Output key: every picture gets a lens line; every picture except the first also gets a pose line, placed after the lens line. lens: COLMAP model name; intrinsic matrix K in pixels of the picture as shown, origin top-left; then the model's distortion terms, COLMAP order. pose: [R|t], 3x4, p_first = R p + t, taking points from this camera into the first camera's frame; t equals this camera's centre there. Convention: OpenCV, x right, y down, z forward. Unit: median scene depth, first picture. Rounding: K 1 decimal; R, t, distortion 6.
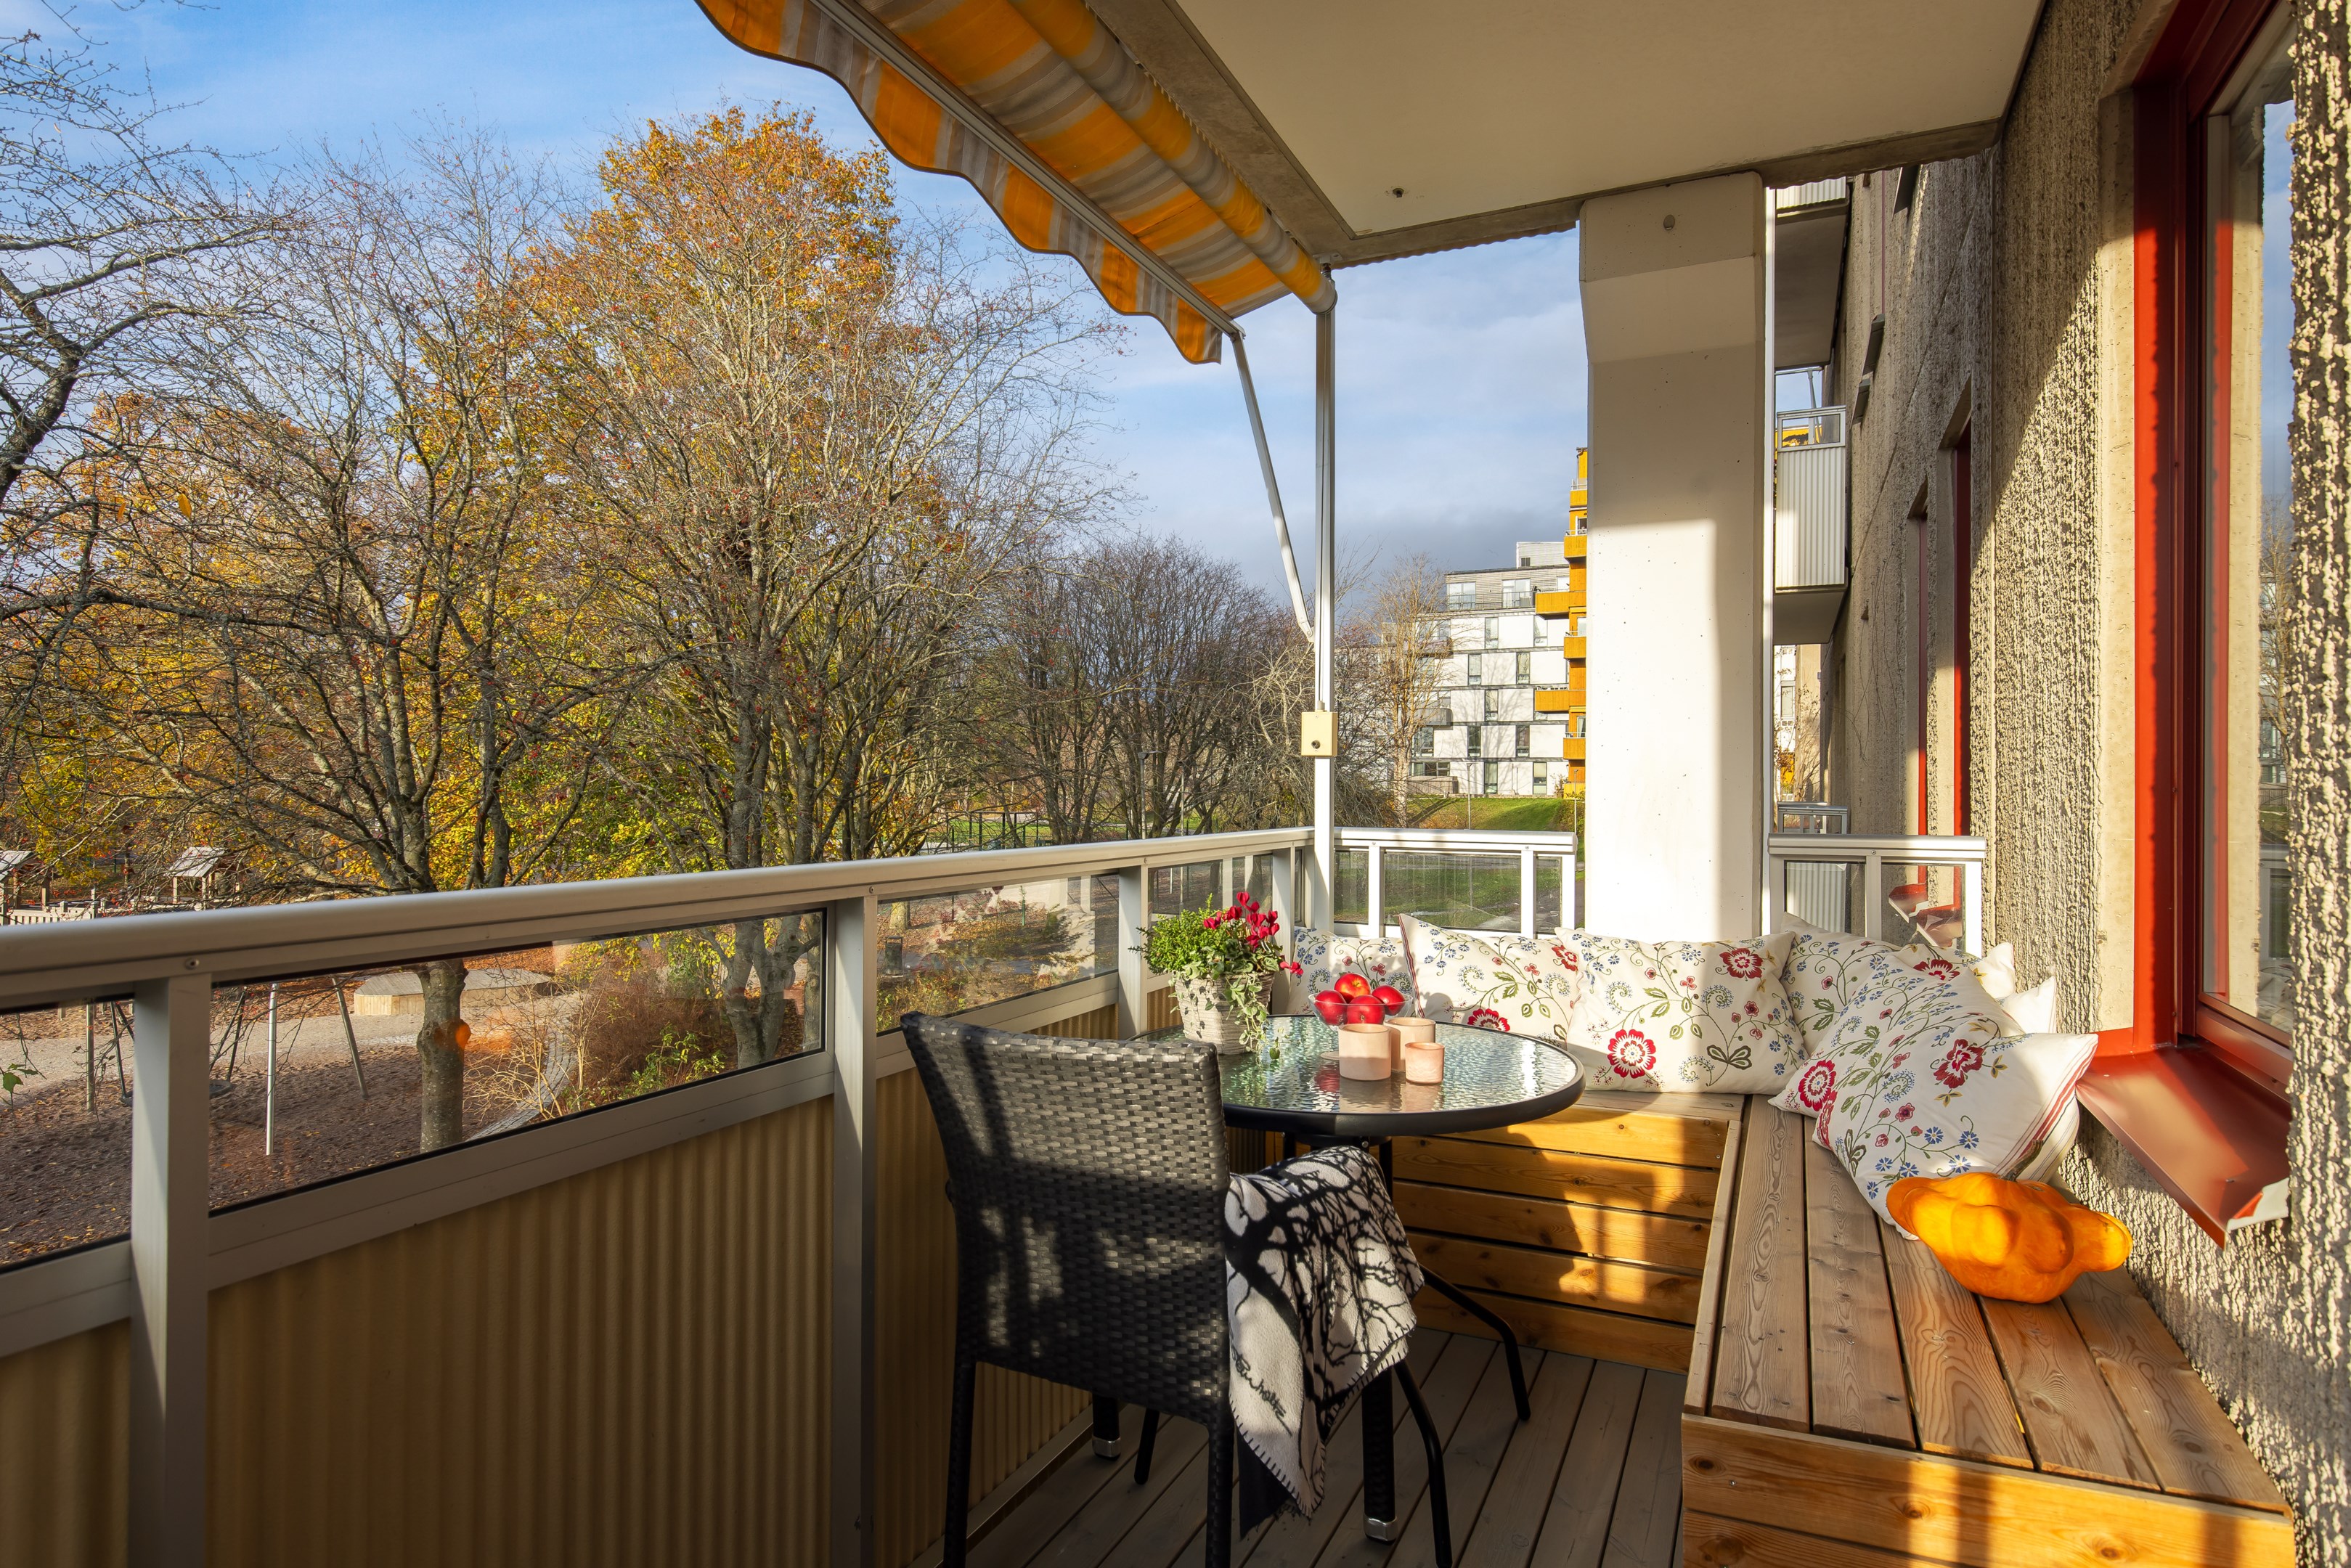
lens RADIAL K [[1293.1, 0, 1175.5], [0, 1293.1, 784.0], [0, 0, 1]] dist [0.001003, 0.001078]
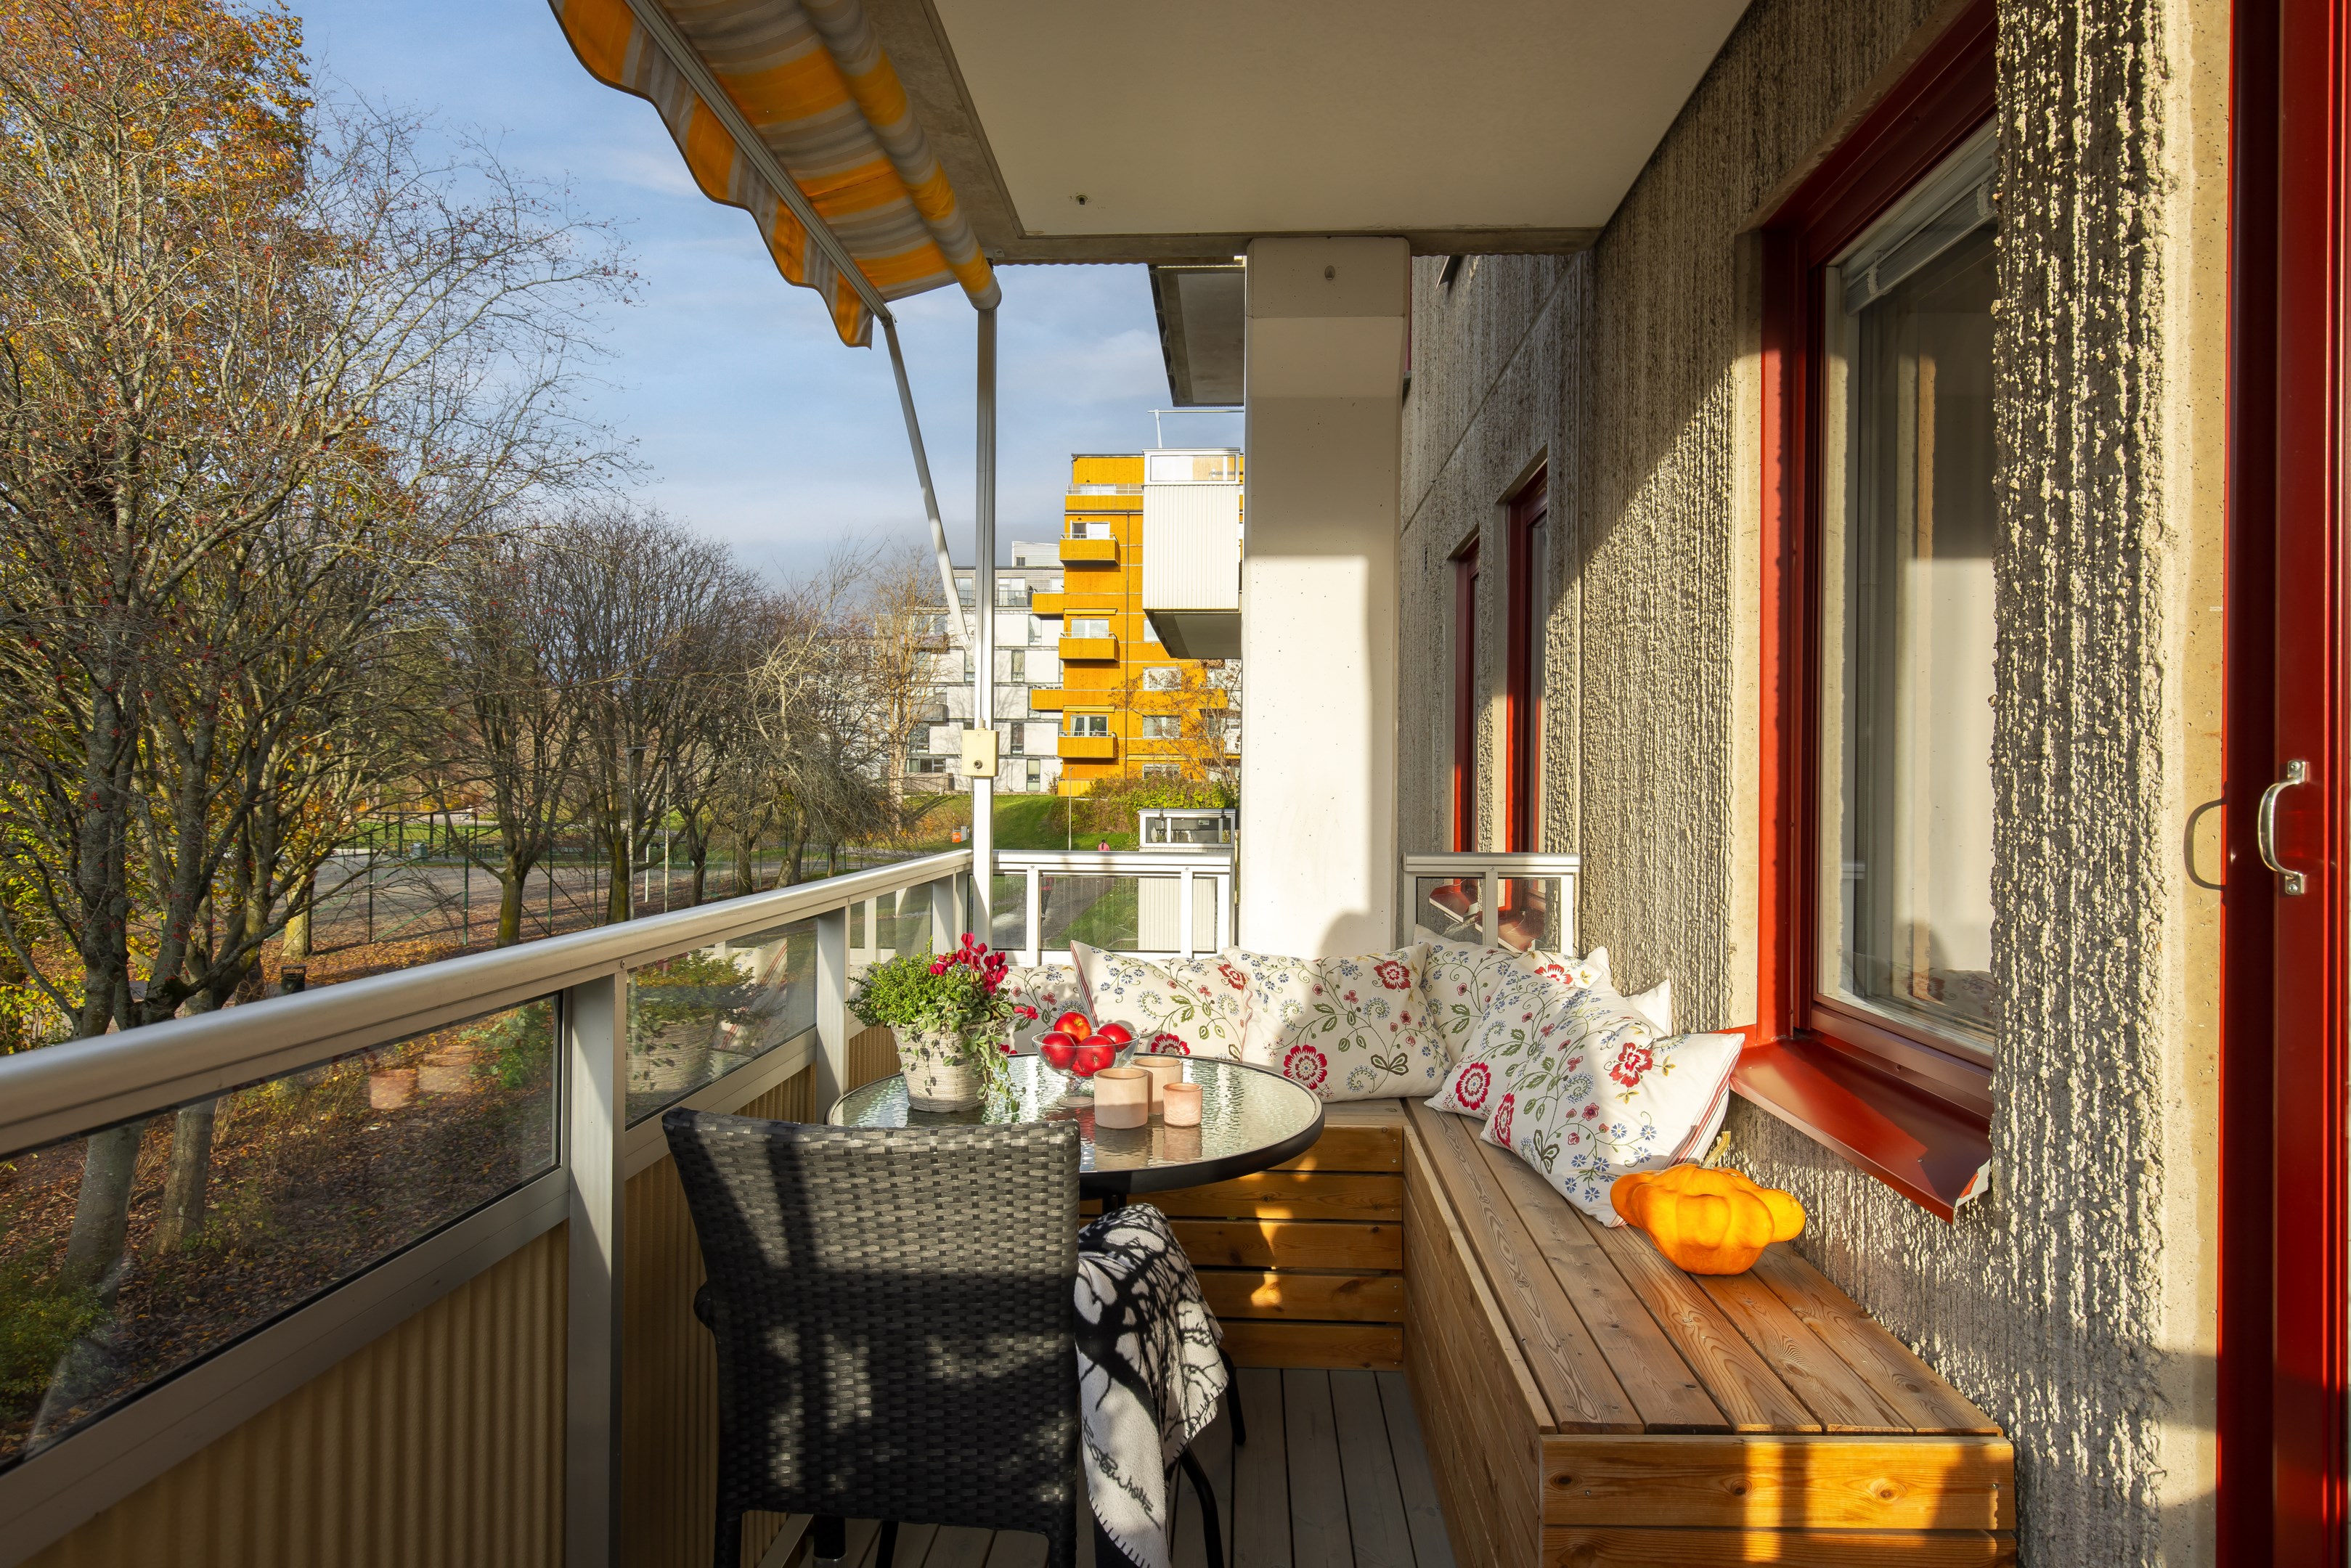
lens RADIAL K [[1313.8, 0, 1175.5], [0, 1313.8, 784.0], [0, 0, 1]] dist [0.003597, -0.000176]
pose [[0.924975, 0.002304, 0.380022, -0.155909], [-0.003718, 0.999989, 0.002987, -0.024642], [-0.380011, -0.004176, 0.924973, 0.066352]]
